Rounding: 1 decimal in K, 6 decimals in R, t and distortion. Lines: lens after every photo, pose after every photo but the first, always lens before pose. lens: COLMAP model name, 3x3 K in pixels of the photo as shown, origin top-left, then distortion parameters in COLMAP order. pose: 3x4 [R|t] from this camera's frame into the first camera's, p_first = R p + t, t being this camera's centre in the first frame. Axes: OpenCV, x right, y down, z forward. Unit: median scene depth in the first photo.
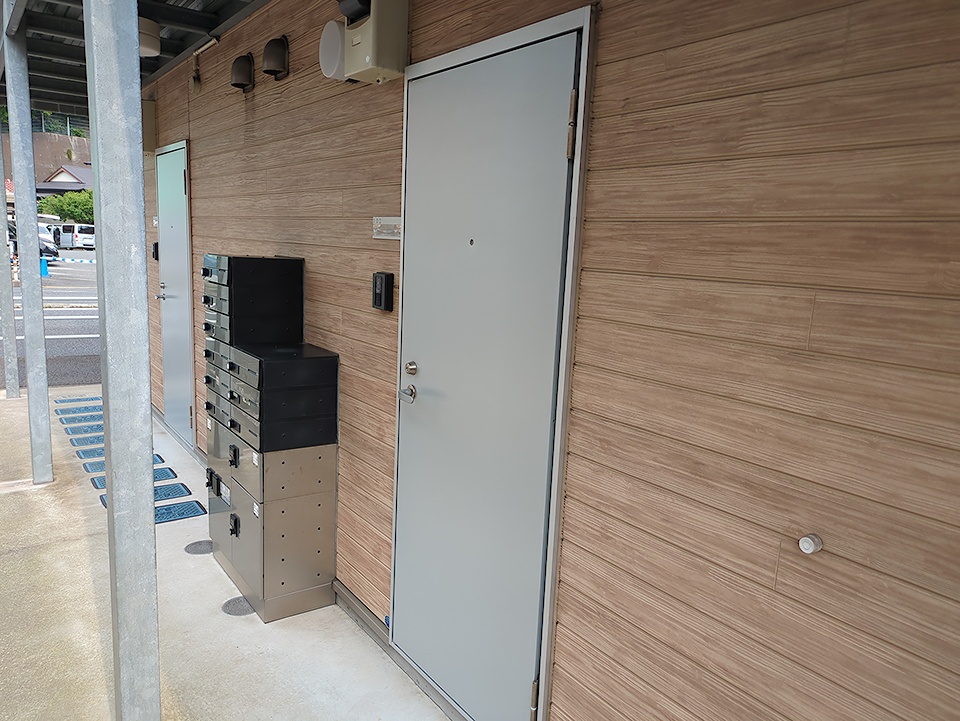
lens RADIAL K [[714.1, 0, 480.0], [0, 714.1, 360.5], [0, 0, 1]] dist [0.017596, -0.004912]
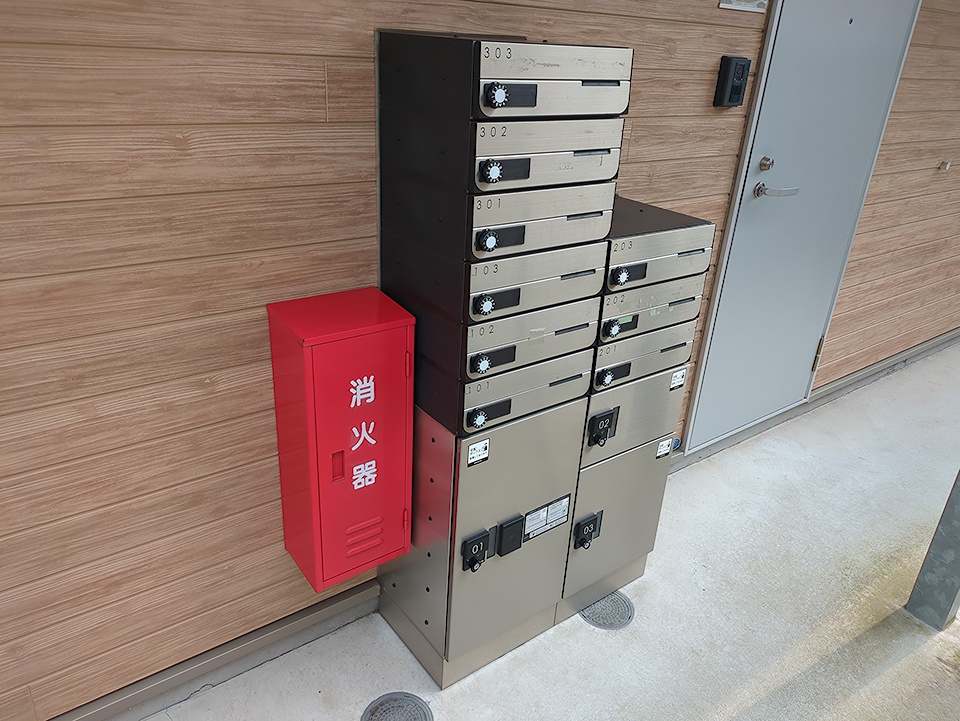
lens RADIAL K [[714.1, 0, 480.0], [0, 714.1, 360.5], [0, 0, 1]] dist [0.017596, -0.004912]
pose [[-0.016121, -0.458545, 0.888525, -0.967774], [0.102172, 0.883233, 0.457668, -0.213796], [-0.994636, 0.098161, 0.032612, 1.260449]]
